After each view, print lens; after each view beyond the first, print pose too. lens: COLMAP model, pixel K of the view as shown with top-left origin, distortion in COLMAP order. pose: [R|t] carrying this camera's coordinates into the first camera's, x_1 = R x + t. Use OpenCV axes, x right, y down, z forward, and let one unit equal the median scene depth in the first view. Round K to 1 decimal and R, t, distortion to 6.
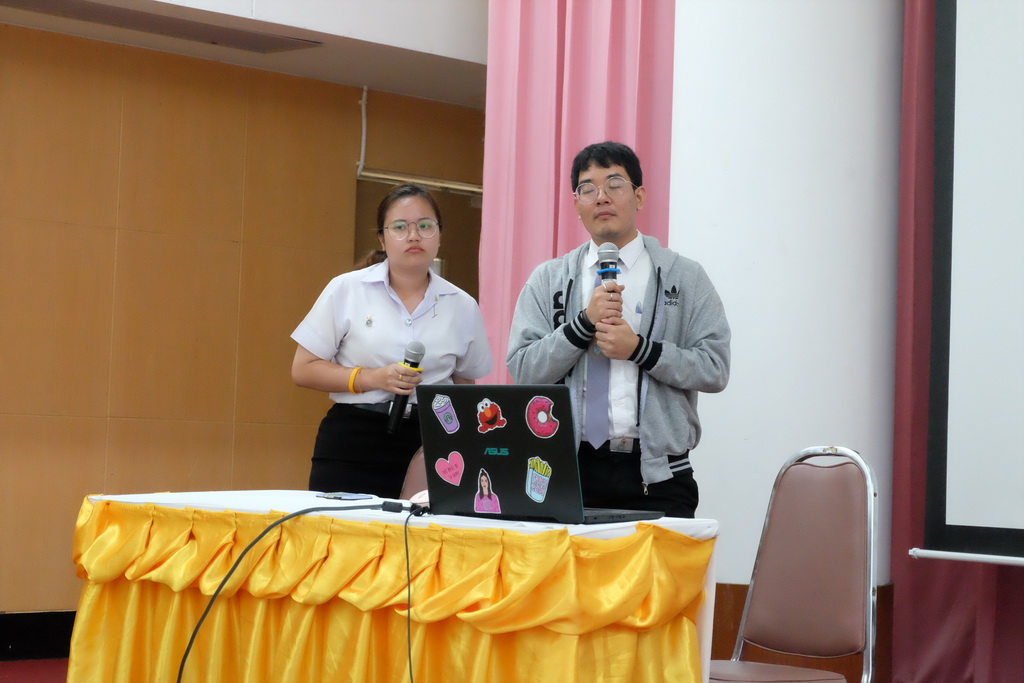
lens RADIAL K [[1990.3, 0, 512.0], [0, 1990.3, 341.5], [0, 0, 1]] dist [0.061347, 0.089327]
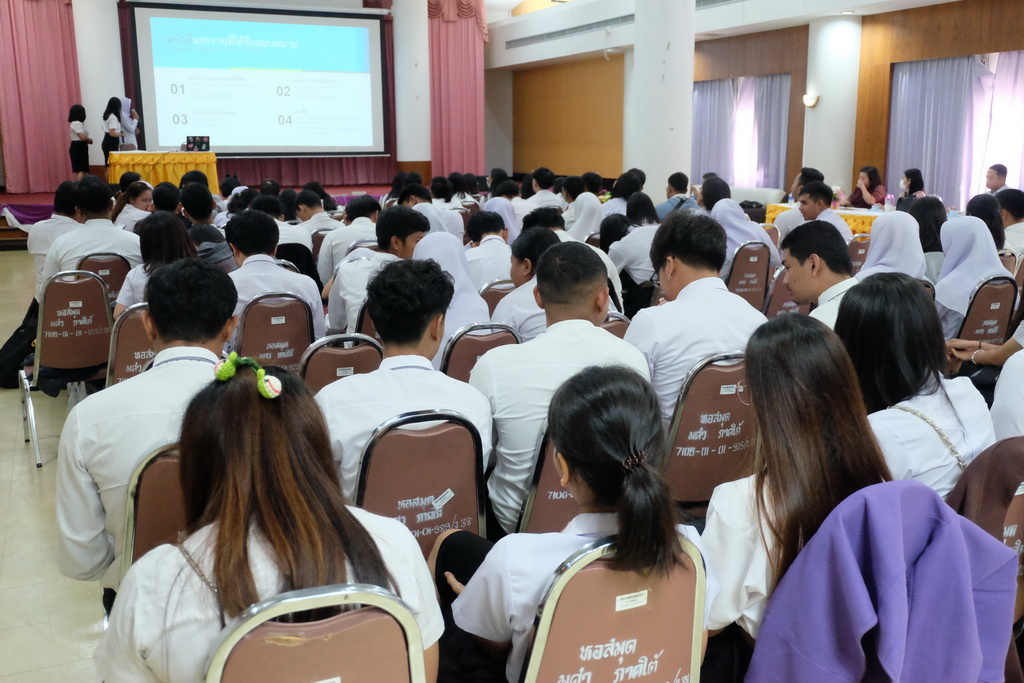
lens RADIAL K [[1001.5, 0, 512.0], [0, 1001.5, 341.5], [0, 0, 1]] dist [0.008693, -0.002344]
pose [[0.258990, -0.220197, 0.940445, -3.890412], [-0.045127, 0.969845, 0.239509, -0.213602], [-0.964825, -0.104470, 0.241243, -1.443227]]
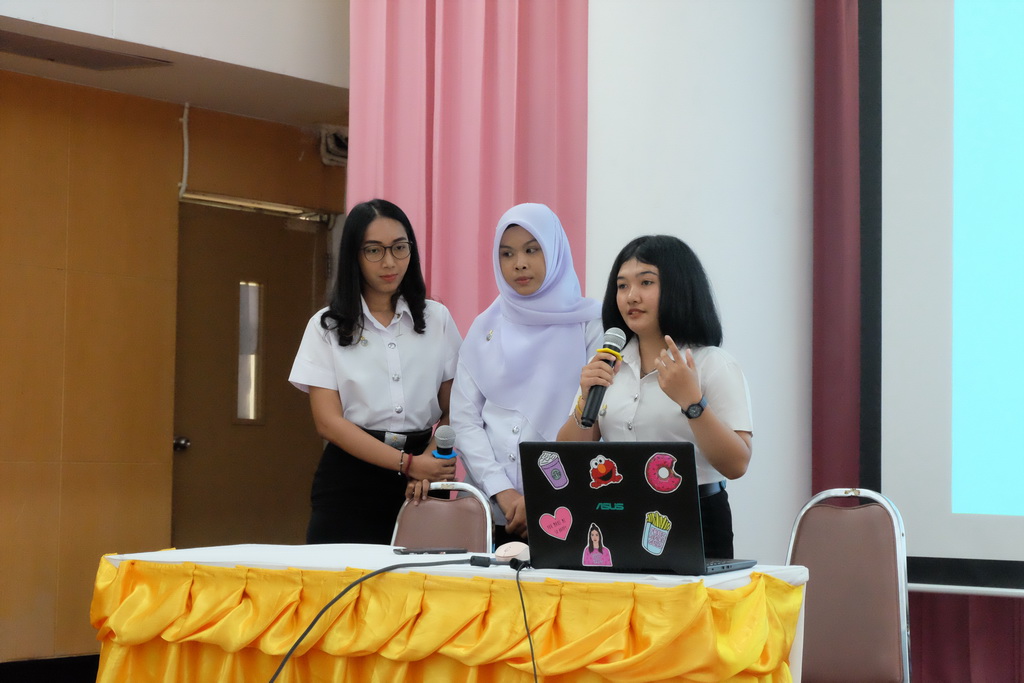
lens RADIAL K [[2151.5, 0, 512.0], [0, 2151.5, 341.5], [0, 0, 1]] dist [0.152241, -0.327202]
pose [[0.982659, -0.009723, 0.185167, -0.258051], [0.009977, 0.999950, -0.000437, -0.029450], [-0.185153, 0.002276, 0.982707, -0.084001]]
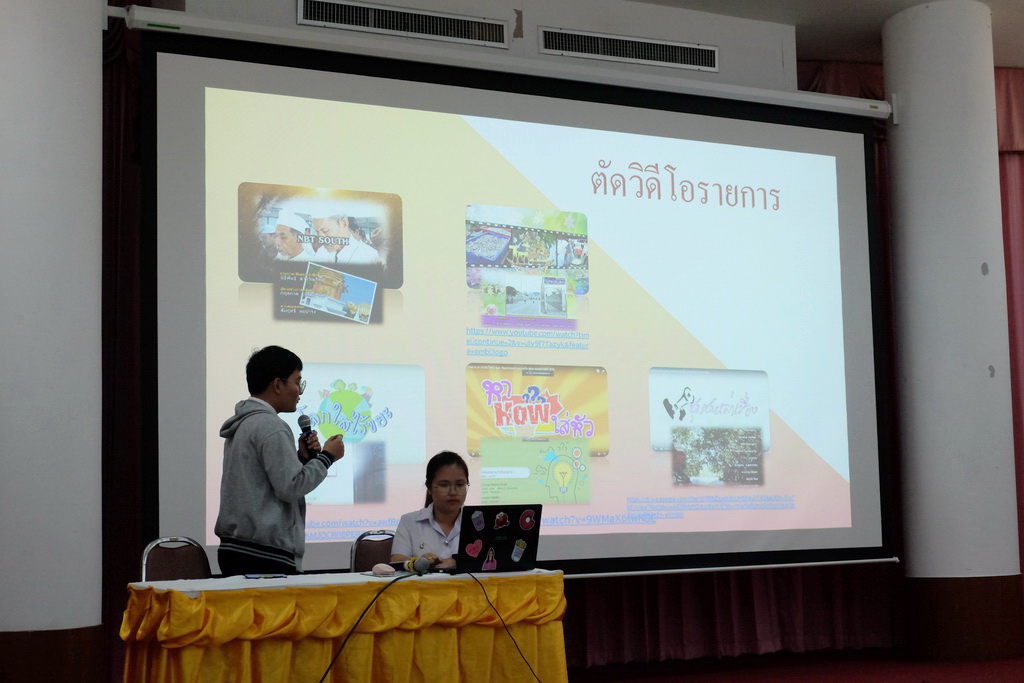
lens RADIAL K [[1742.0, 0, 512.0], [0, 1742.0, 341.5], [0, 0, 1]] dist [0.014753, -0.021486]
pose [[0.192067, 0.059410, 0.979582, -1.704342], [-0.024335, 0.998147, -0.055764, -0.043993], [-0.981080, -0.013128, 0.193157, 0.639946]]
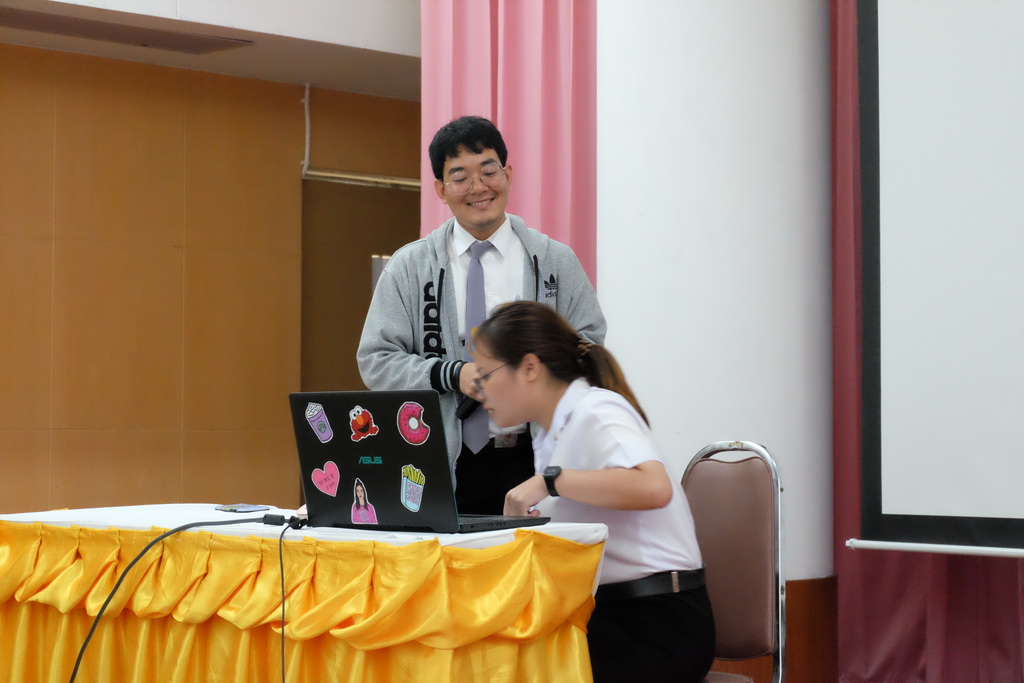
lens RADIAL K [[1990.3, 0, 512.0], [0, 1990.3, 341.5], [0, 0, 1]] dist [0.061347, 0.089327]
pose [[0.999478, -0.031677, -0.006300, 0.067335], [0.031702, 0.999490, 0.003954, -0.003723], [0.006172, -0.004152, 0.999972, 0.035900]]
